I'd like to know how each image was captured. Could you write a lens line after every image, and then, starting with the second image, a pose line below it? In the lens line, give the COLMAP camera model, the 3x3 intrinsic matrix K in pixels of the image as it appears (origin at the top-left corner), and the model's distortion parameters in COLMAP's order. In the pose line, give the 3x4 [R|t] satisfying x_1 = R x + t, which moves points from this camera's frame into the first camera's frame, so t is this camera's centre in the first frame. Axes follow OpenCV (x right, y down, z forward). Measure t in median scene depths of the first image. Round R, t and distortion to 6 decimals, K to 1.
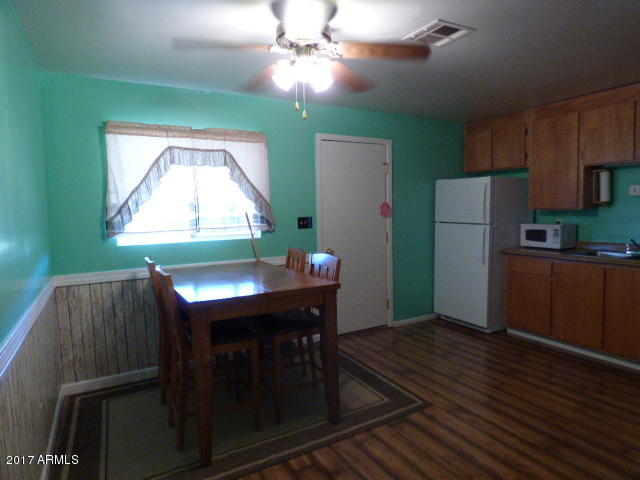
lens RADIAL K [[399.7, 0, 320.3], [0, 399.7, 240.1], [0, 0, 1]] dist [-0.005954, -0.002217]
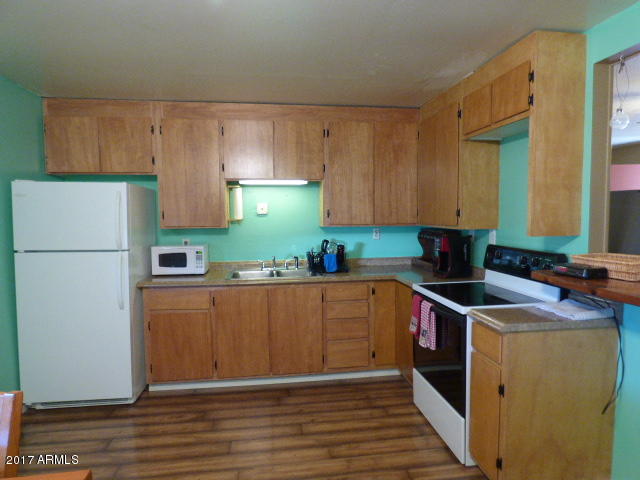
lens RADIAL K [[399.7, 0, 319.0], [0, 399.7, 240.1], [0, 0, 1]] dist [-0.005954, -0.002217]
pose [[0.368103, -0.041474, 0.928859, -0.104094], [0.077236, 0.996916, 0.013905, -0.040992], [-0.926571, 0.066623, 0.370172, 0.425664]]
